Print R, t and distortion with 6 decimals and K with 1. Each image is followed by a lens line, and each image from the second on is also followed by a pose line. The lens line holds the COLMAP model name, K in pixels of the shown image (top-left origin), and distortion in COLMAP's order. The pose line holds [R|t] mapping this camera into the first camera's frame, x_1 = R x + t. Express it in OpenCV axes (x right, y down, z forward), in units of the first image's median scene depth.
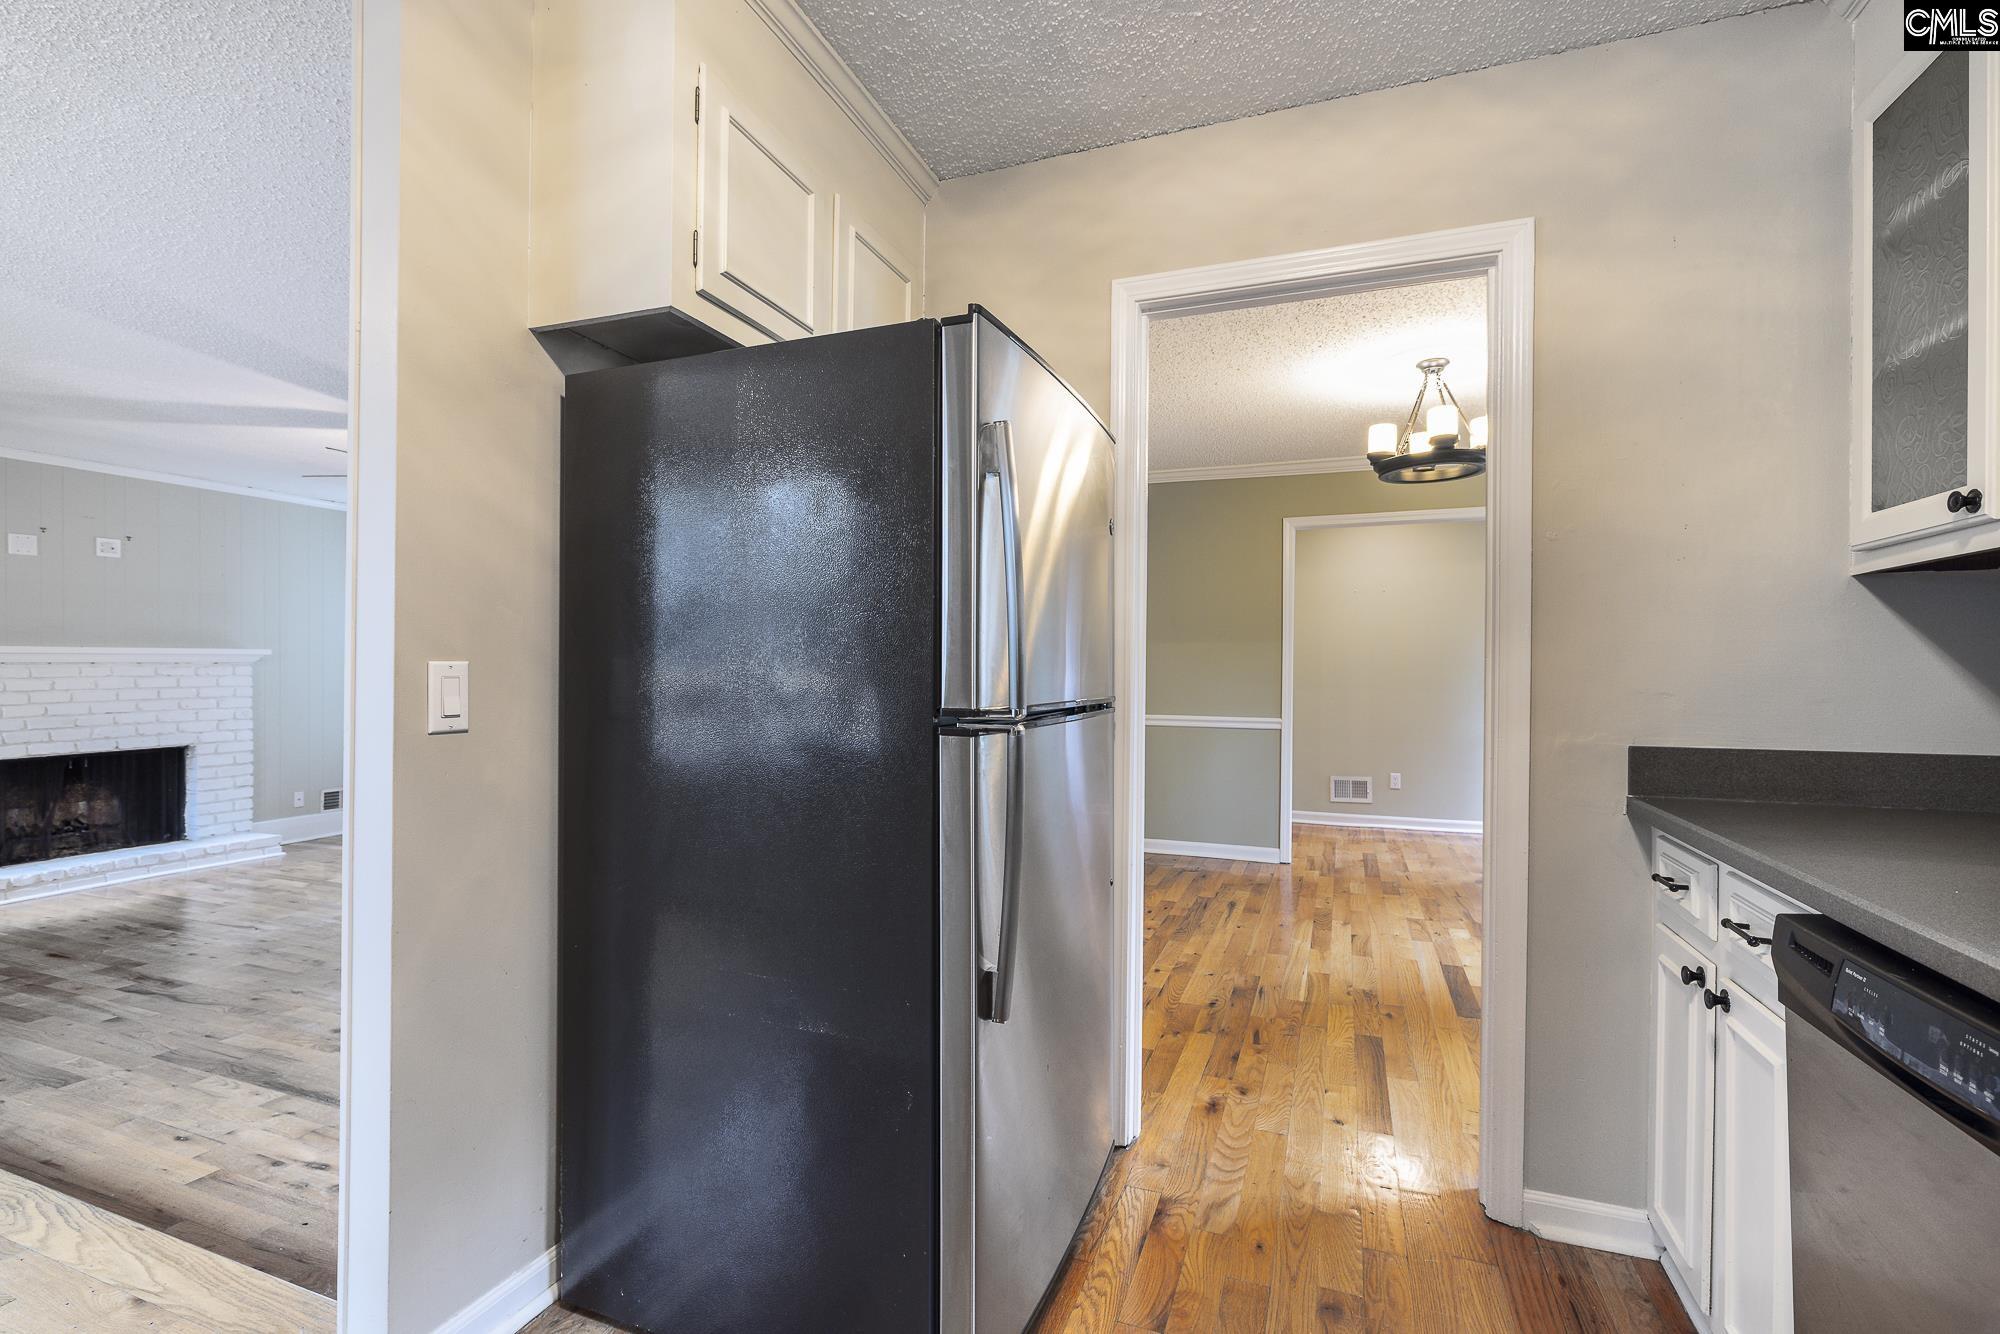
lens RADIAL K [[905.6, 0, 1000.4], [0, 905.6, 665.8], [0, 0, 1]] dist [0.001627, -0.001110]
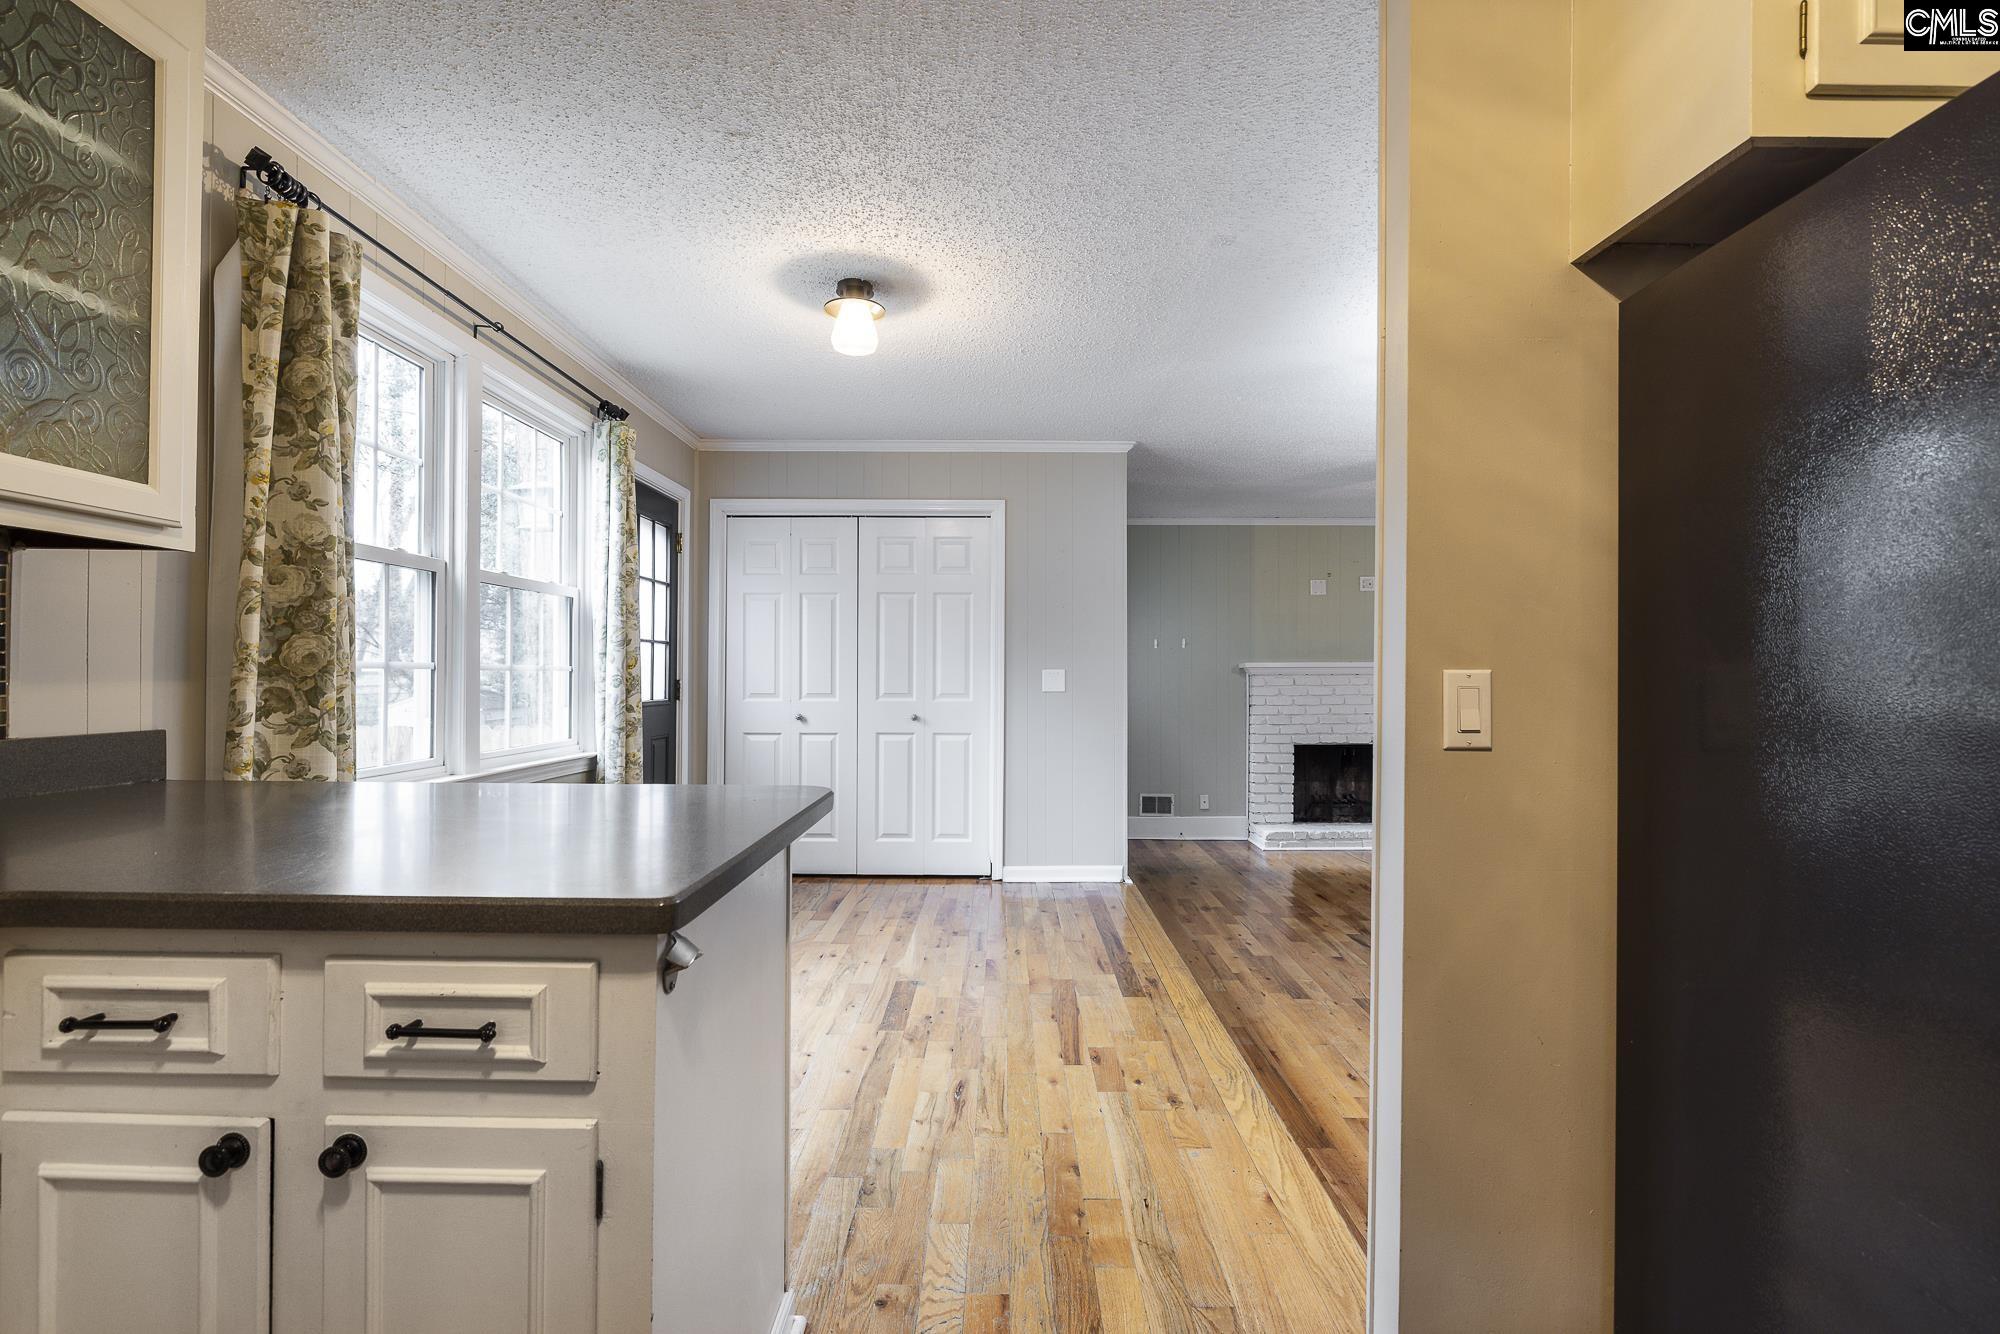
lens RADIAL K [[905.6, 0, 1000.0], [0, 905.6, 669.1], [0, 0, 1]] dist [0.001627, -0.001110]
pose [[0.352282, -0.005905, -0.935875, 0.055622], [-0.002669, 0.999970, -0.007314, 0.001870], [0.935890, 0.005074, 0.352256, 0.210483]]
